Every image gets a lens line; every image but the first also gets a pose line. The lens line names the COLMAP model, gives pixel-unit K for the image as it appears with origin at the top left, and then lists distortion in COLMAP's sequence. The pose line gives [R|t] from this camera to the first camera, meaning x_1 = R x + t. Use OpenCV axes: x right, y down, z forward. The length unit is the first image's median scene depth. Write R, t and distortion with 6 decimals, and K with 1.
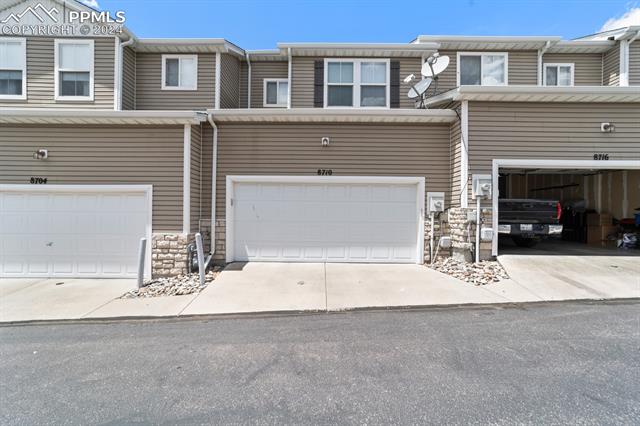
lens RADIAL K [[245.9, 0, 319.3], [0, 245.9, 213.2], [0, 0, 1]] dist [-0.015109, 0.006754]
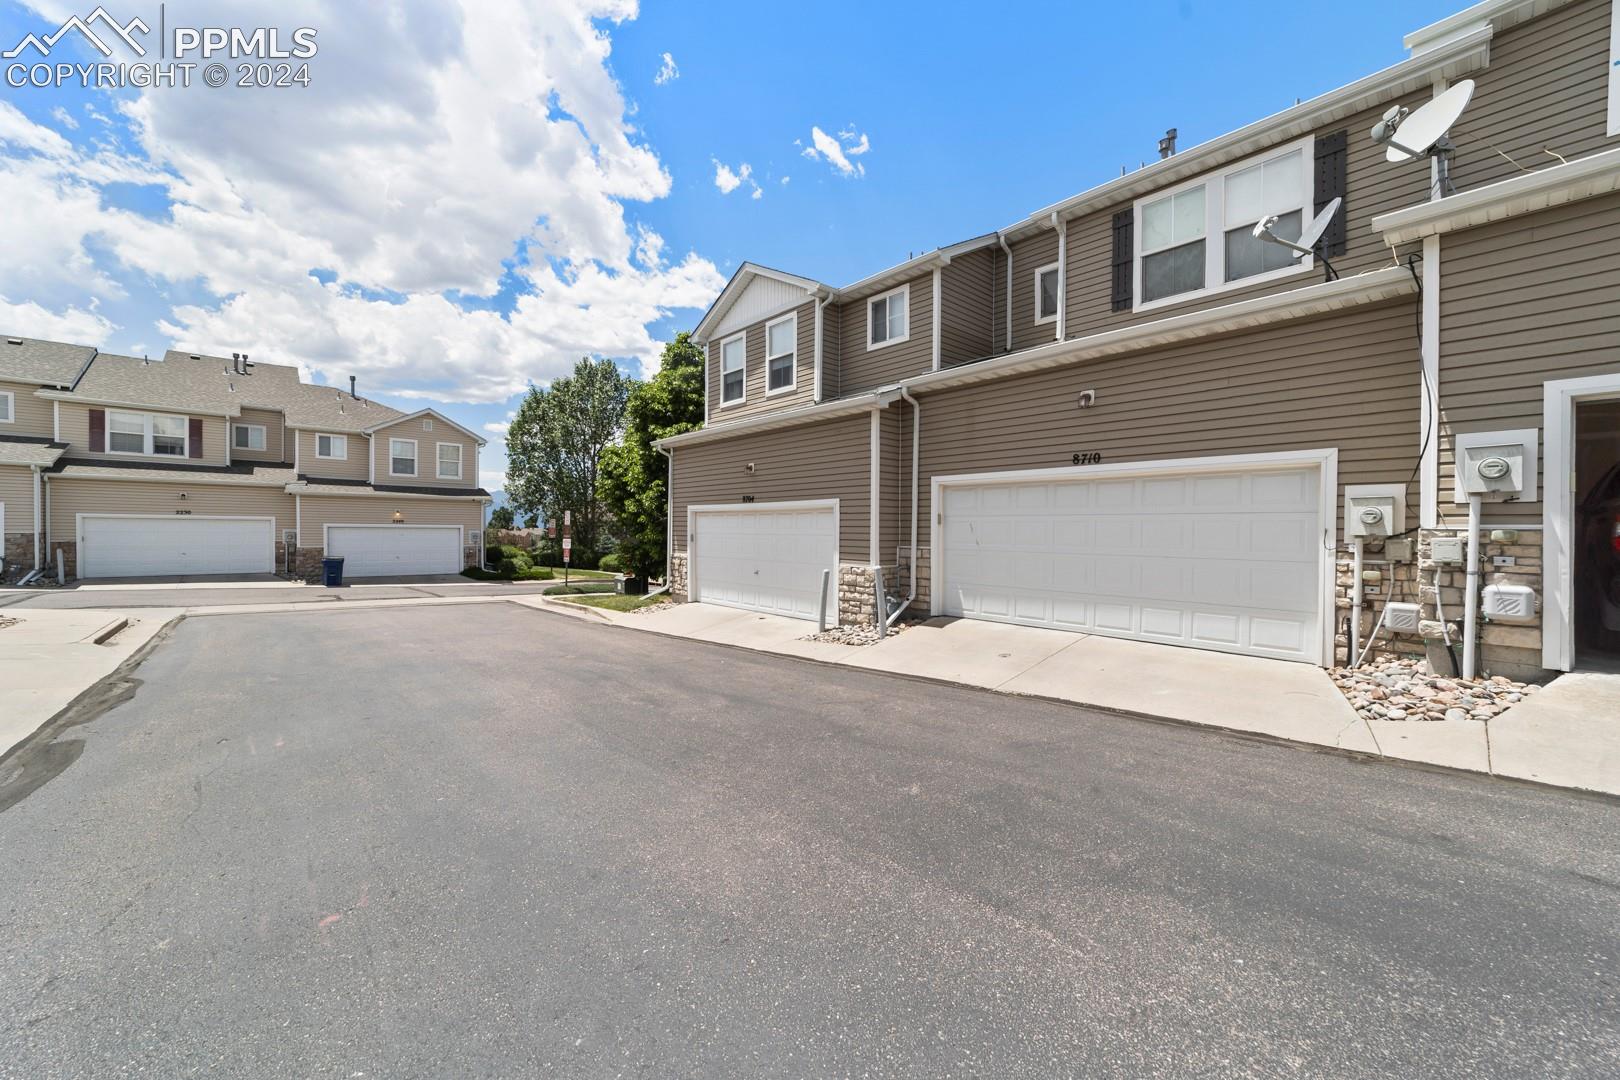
lens RADIAL K [[622.4, 0, 808.1], [0, 622.4, 540.6], [0, 0, 1]] dist [-0.015109, 0.006754]
pose [[0.661692, 0.009925, -0.749710, 0.619505], [0.002034, 0.999885, 0.015031, -0.015983], [0.749773, -0.011471, 0.661596, -0.297507]]
